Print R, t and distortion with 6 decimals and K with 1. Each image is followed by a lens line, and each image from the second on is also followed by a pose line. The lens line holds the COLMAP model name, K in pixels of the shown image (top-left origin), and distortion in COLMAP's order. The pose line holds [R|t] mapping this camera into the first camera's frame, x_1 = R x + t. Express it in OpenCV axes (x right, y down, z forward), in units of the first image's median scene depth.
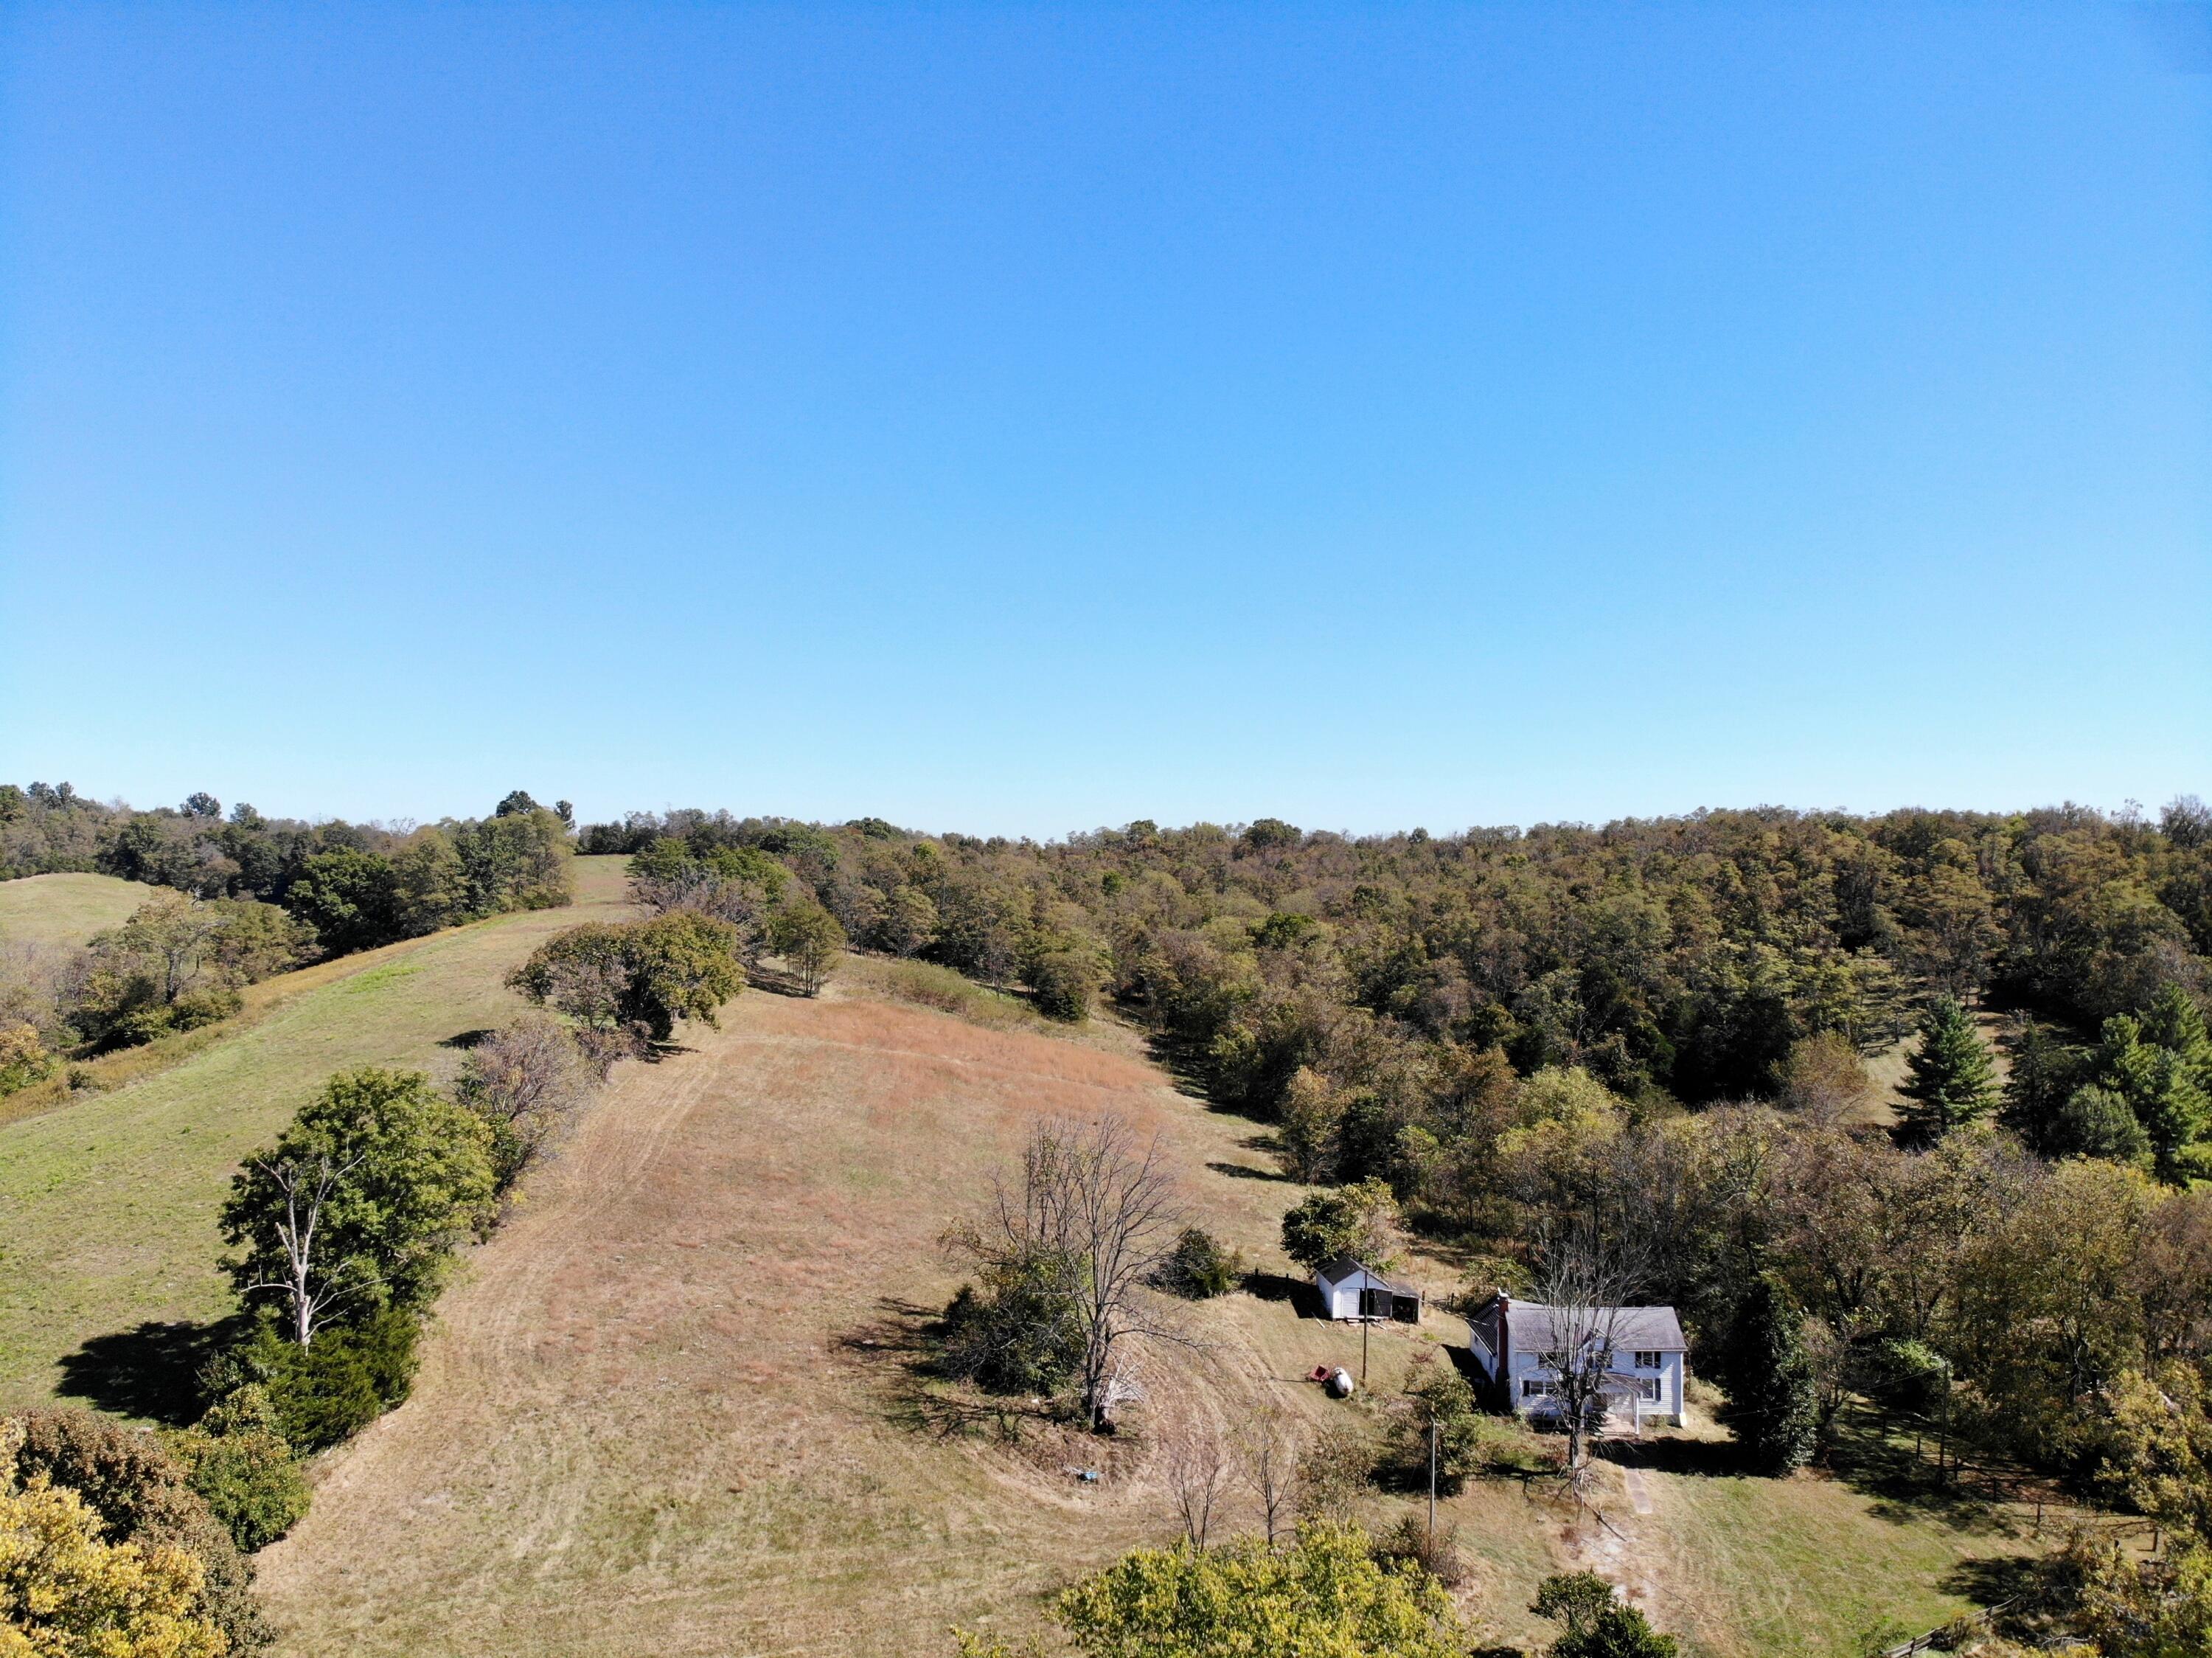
lens RADIAL K [[1626.3, 0, 1061.4], [0, 1626.3, 832.3], [0, 0, 1]] dist [0.083678, -0.188056]
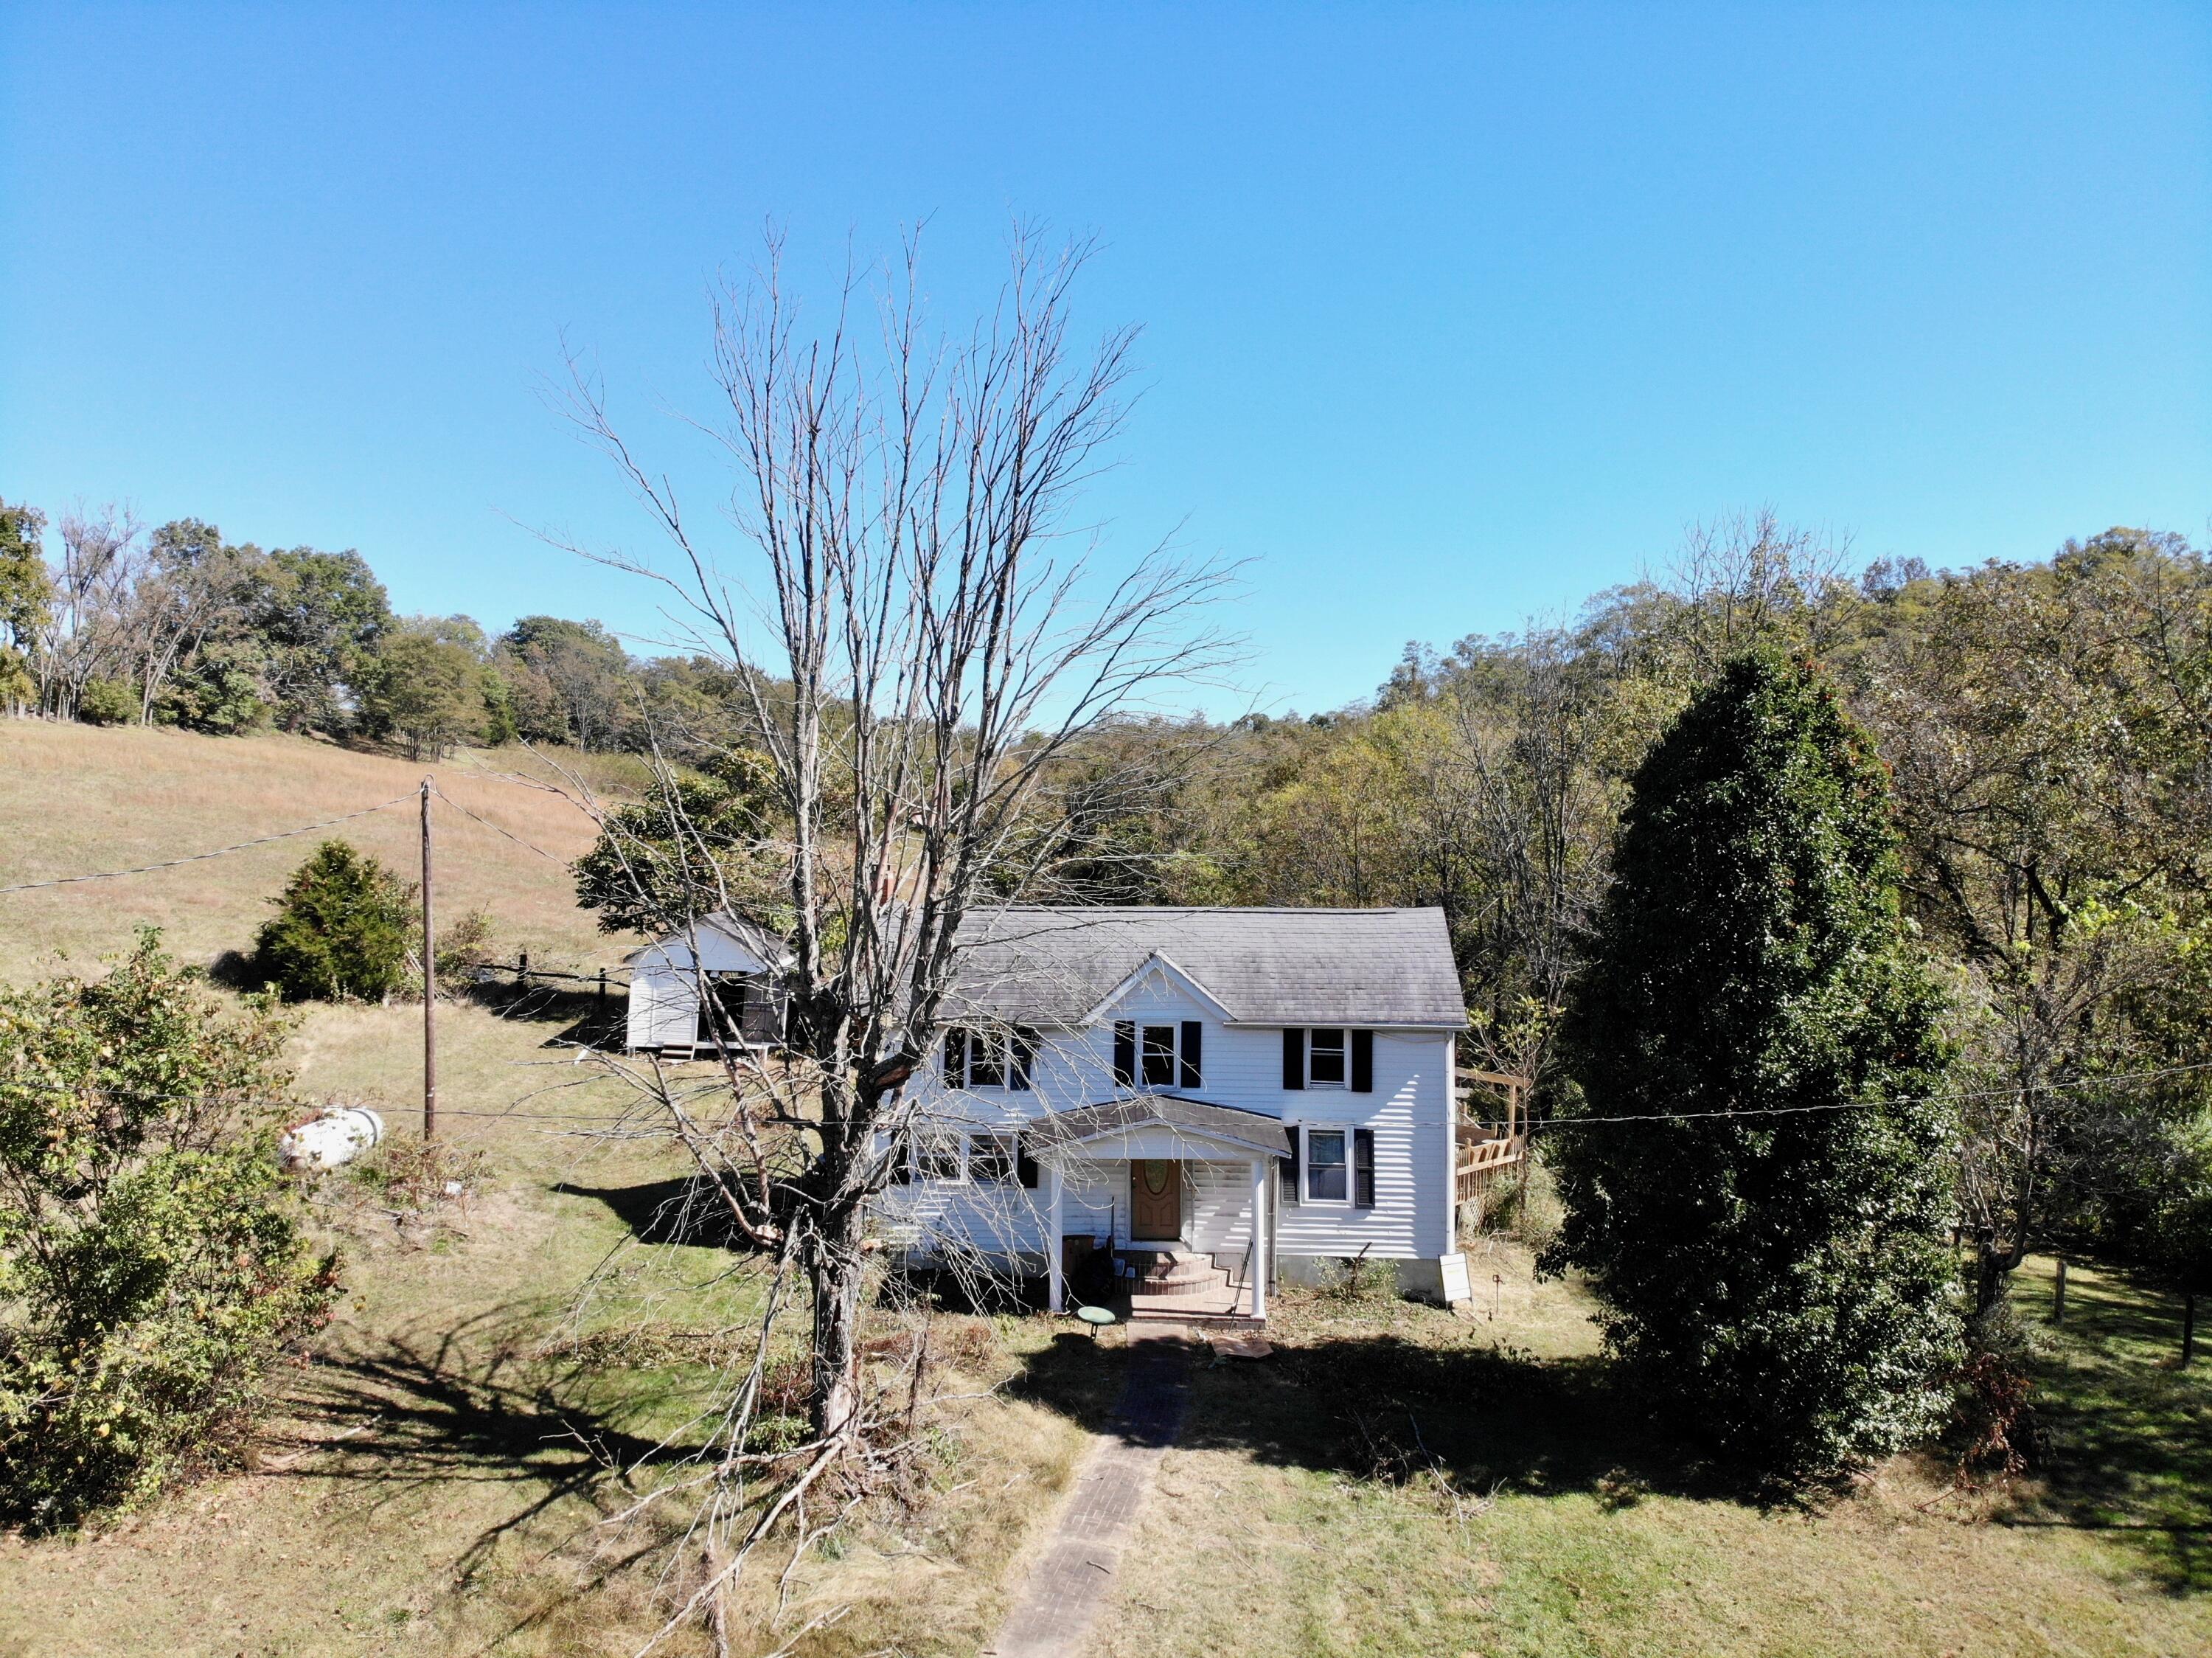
lens RADIAL K [[1622.4, 0, 1103.2], [0, 1622.4, 837.4], [0, 0, 1]] dist [0.081720, -0.180999]
pose [[0.999707, 0.011079, -0.021506, 0.269930], [-0.011045, 0.999938, 0.001703, 0.235593], [0.021524, -0.001465, 0.999767, 0.601183]]
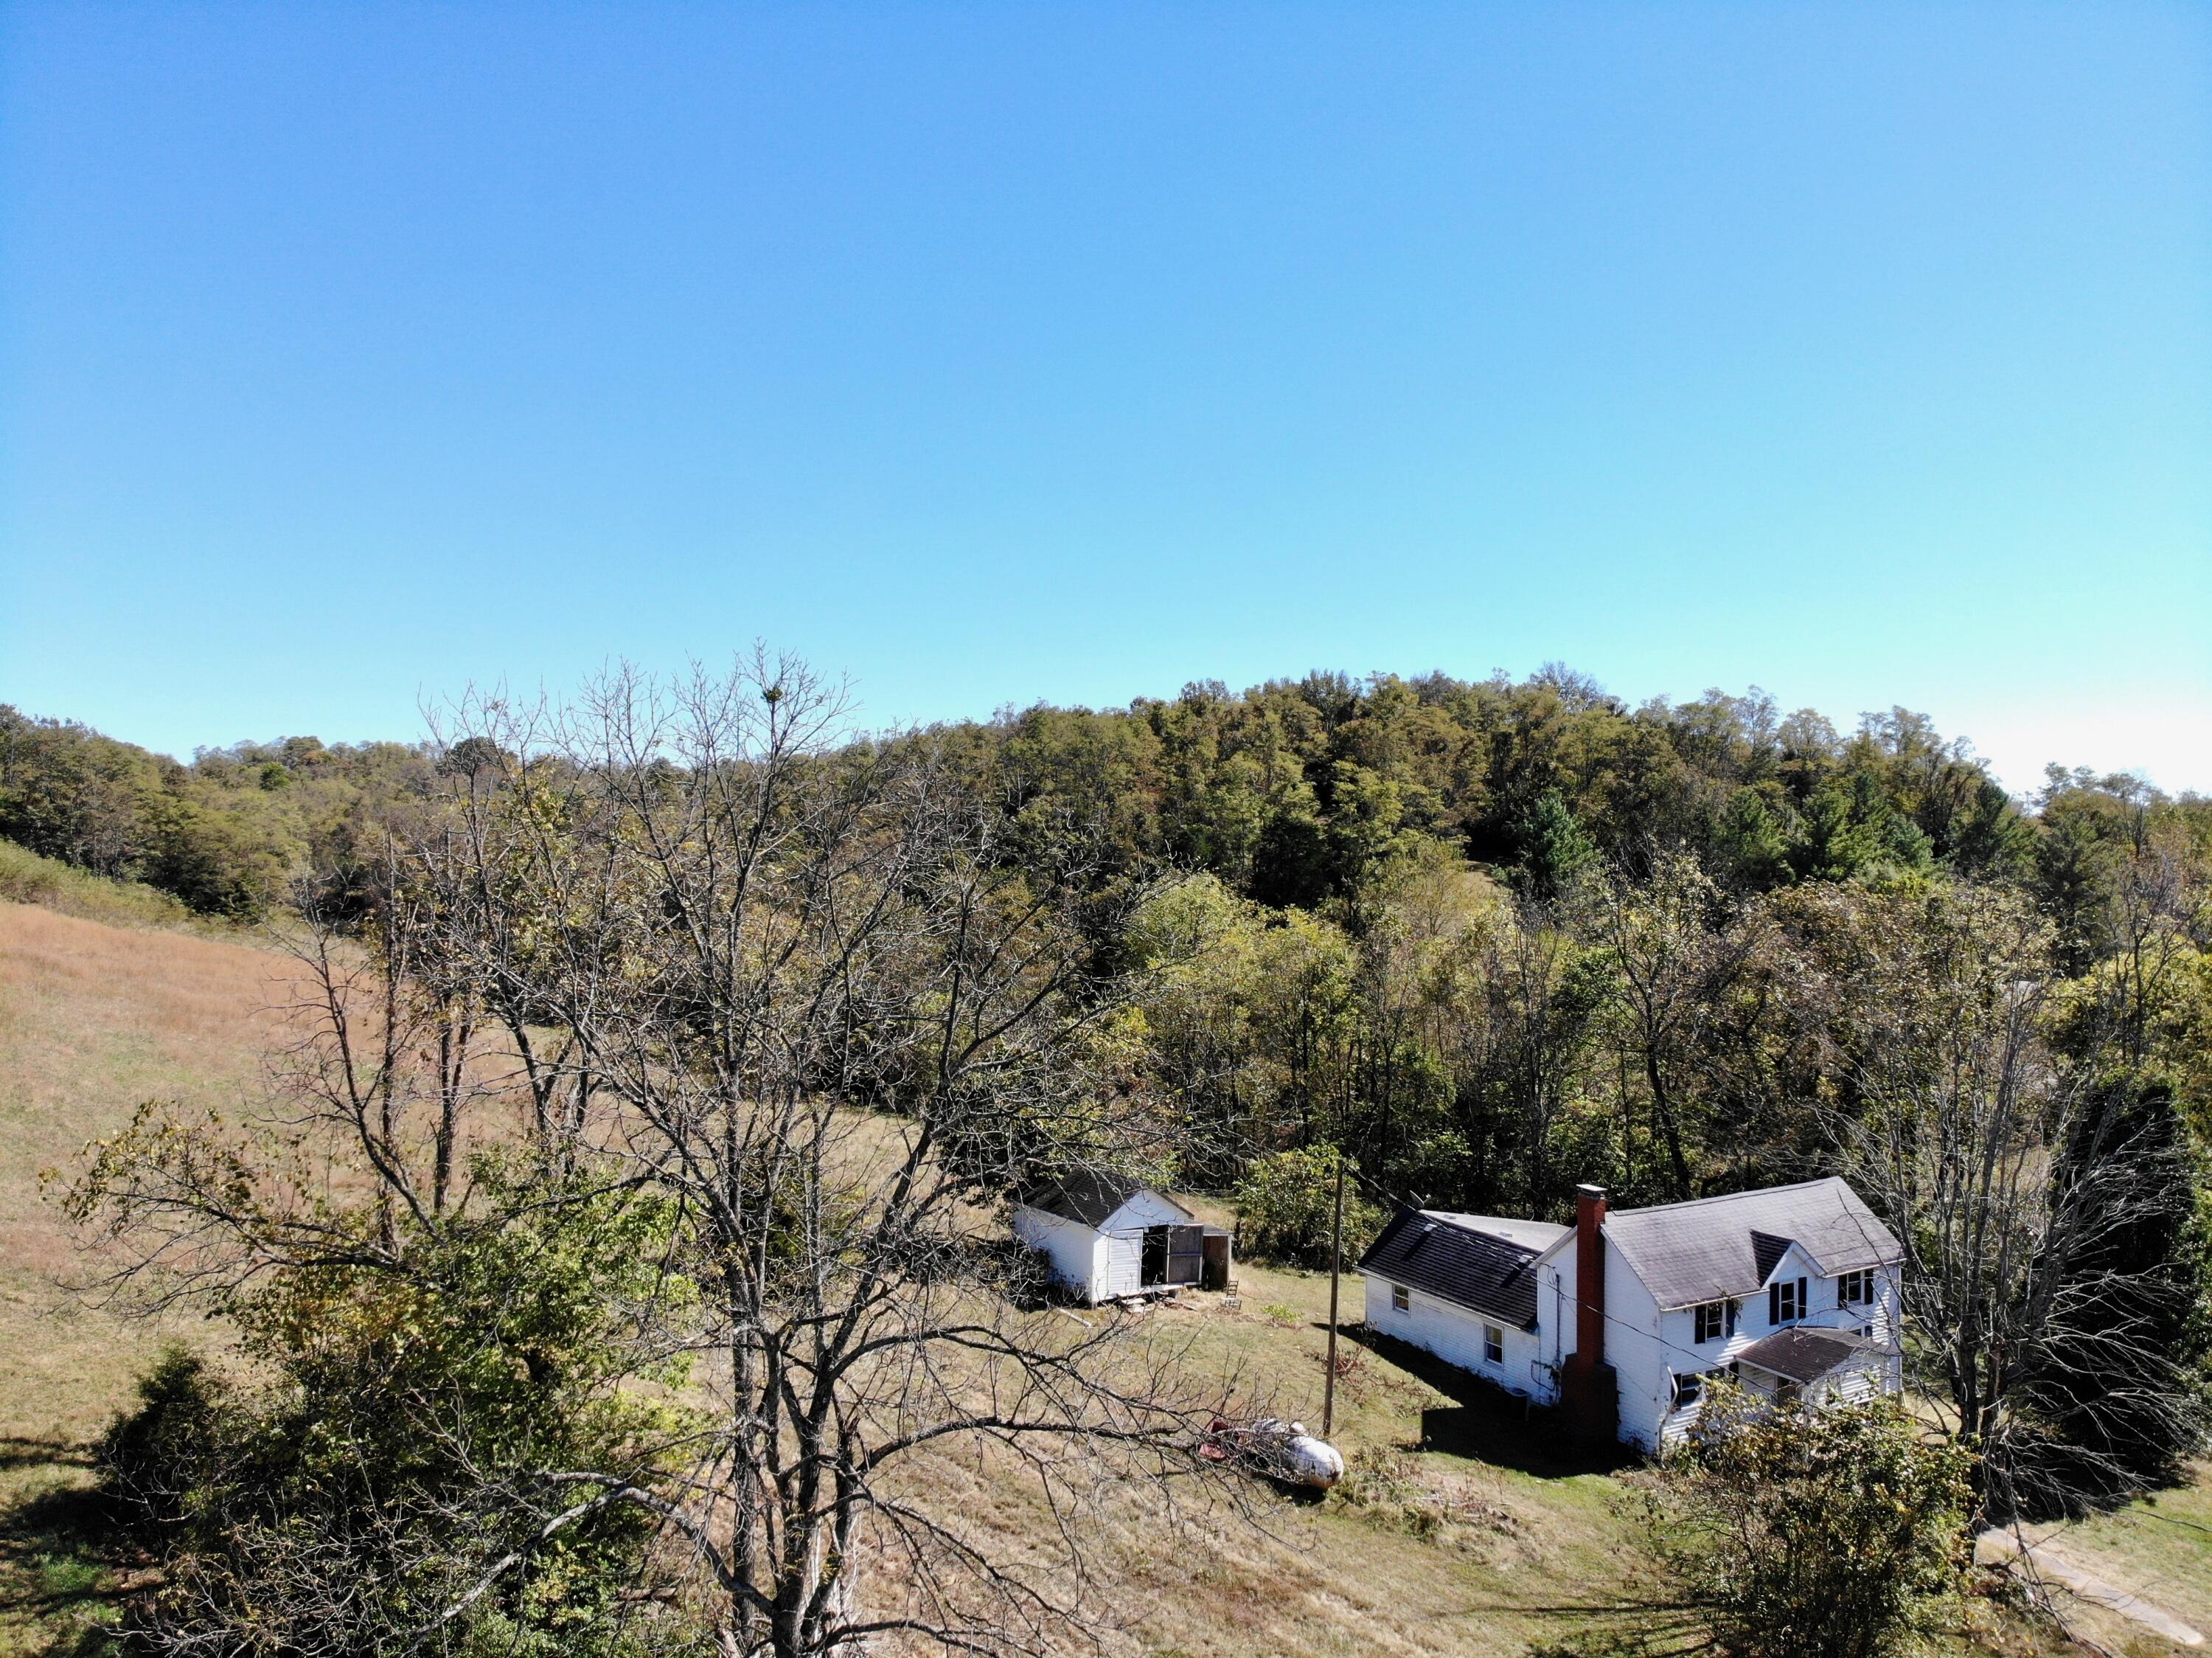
lens RADIAL K [[1622.4, 0, 1103.2], [0, 1622.4, 837.4], [0, 0, 1]] dist [0.081720, -0.180999]
pose [[0.864958, 0.006414, 0.501803, -0.053769], [-0.009020, 0.999955, 0.002766, 0.160493], [-0.501763, -0.006918, 0.864978, 0.586321]]
